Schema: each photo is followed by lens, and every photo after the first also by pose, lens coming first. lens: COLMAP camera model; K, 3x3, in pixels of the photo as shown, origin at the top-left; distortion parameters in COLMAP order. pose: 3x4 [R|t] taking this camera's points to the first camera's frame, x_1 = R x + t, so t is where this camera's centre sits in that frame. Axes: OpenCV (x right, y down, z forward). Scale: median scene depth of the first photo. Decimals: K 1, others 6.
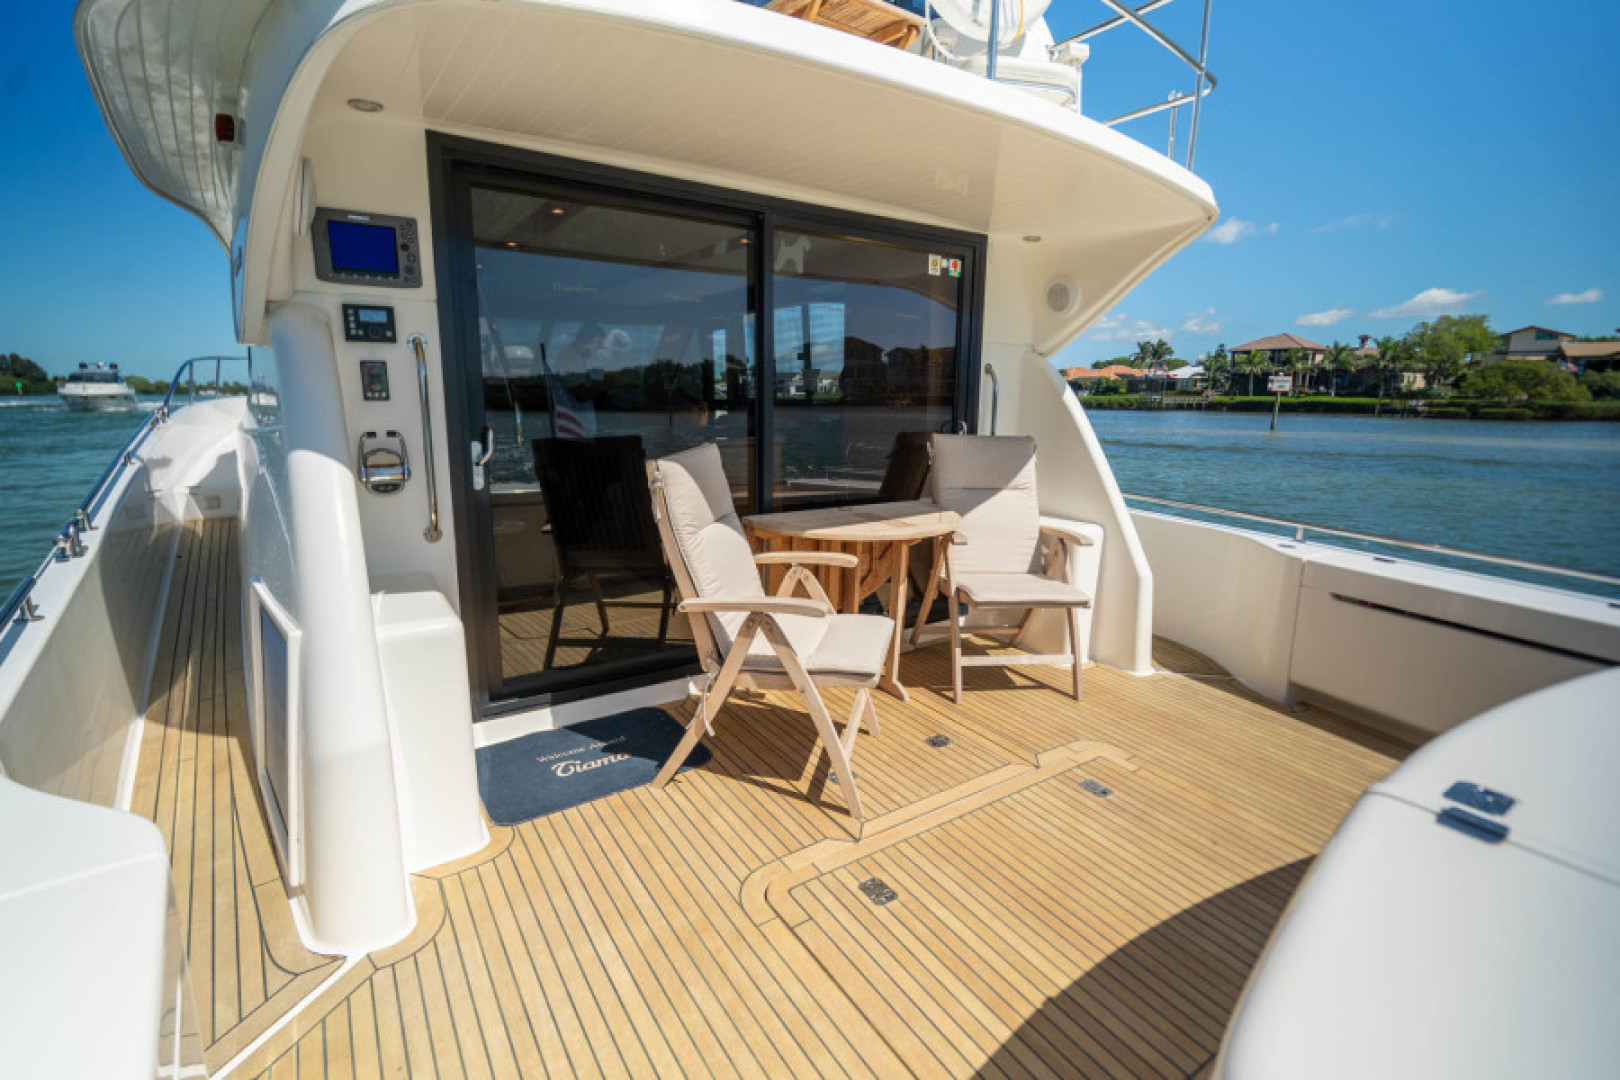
lens RADIAL K [[730.9, 0, 805.3], [0, 730.9, 535.6], [0, 0, 1]] dist [0.002421, 0.000705]
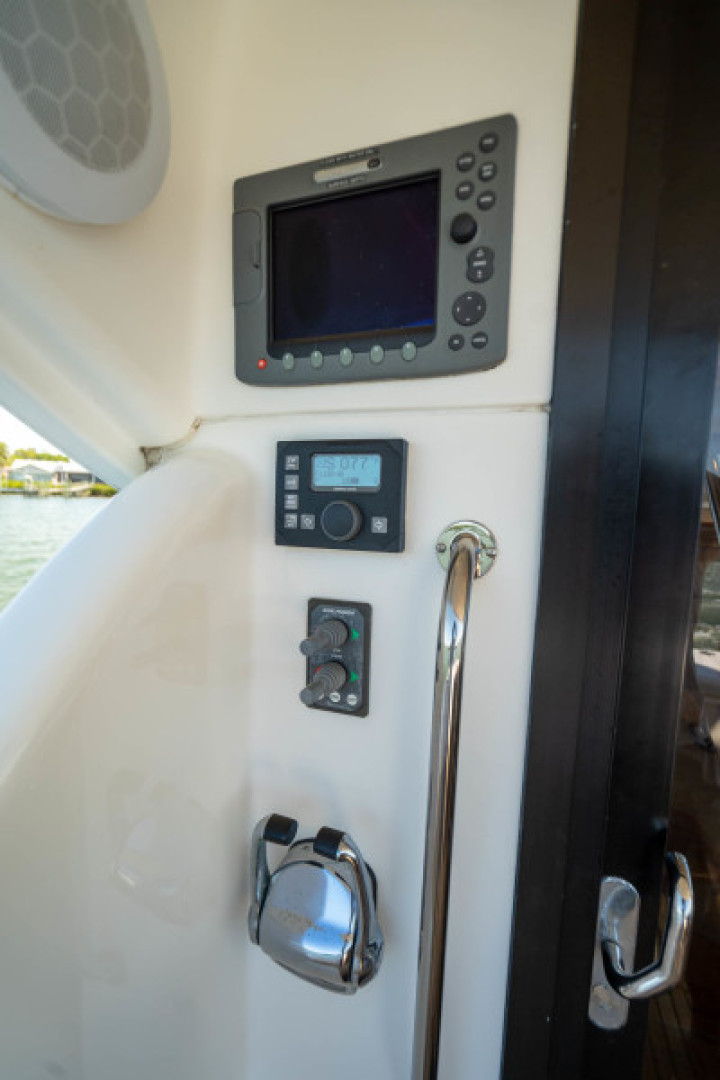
lens RADIAL K [[495.0, 0, 360.0], [0, 495.0, 540.0], [0, 0, 1]] dist [0.001128, 0.000808]
pose [[0.563396, 0.084081, -0.821897, -0.394654], [-0.175974, 0.984193, -0.019943, -0.260292], [0.807228, 0.155868, 0.569287, 0.862726]]
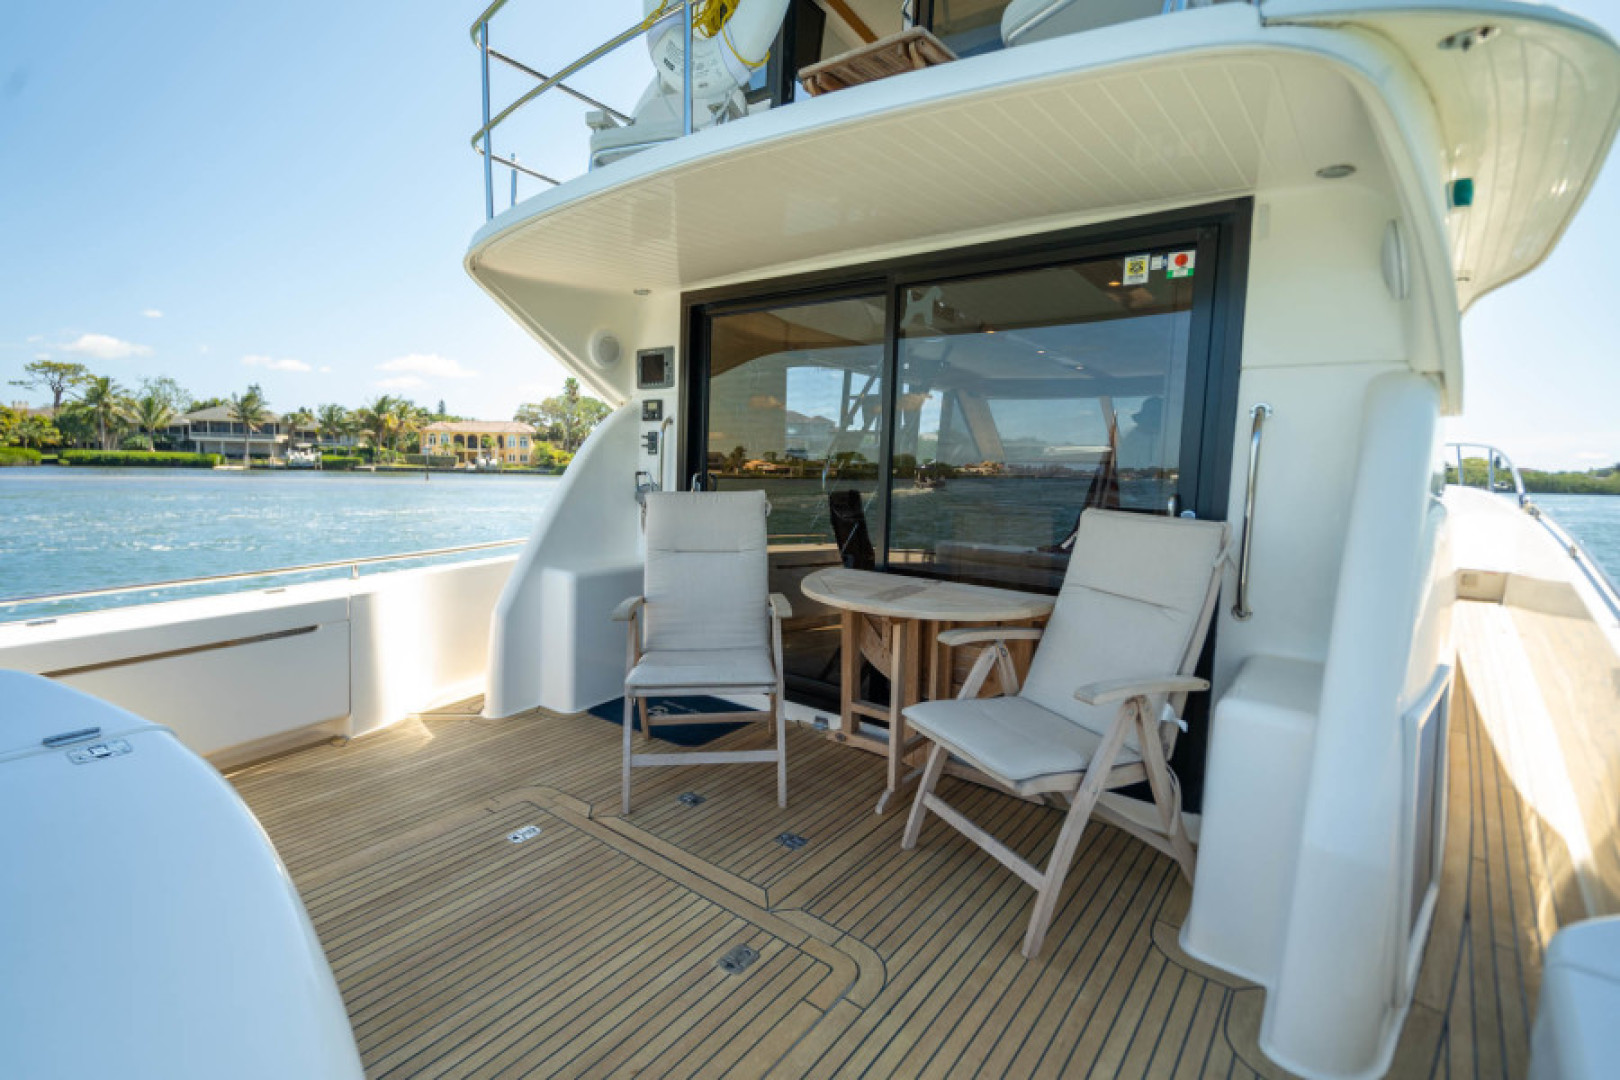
lens RADIAL K [[730.9, 0, 805.3], [0, 730.9, 535.6], [0, 0, 1]] dist [0.002421, 0.000705]
pose [[0.311849, 0.092120, -0.945655, 1.171101], [-0.205152, 0.978340, 0.027651, -0.117396], [0.927719, 0.185380, 0.323993, 0.809294]]
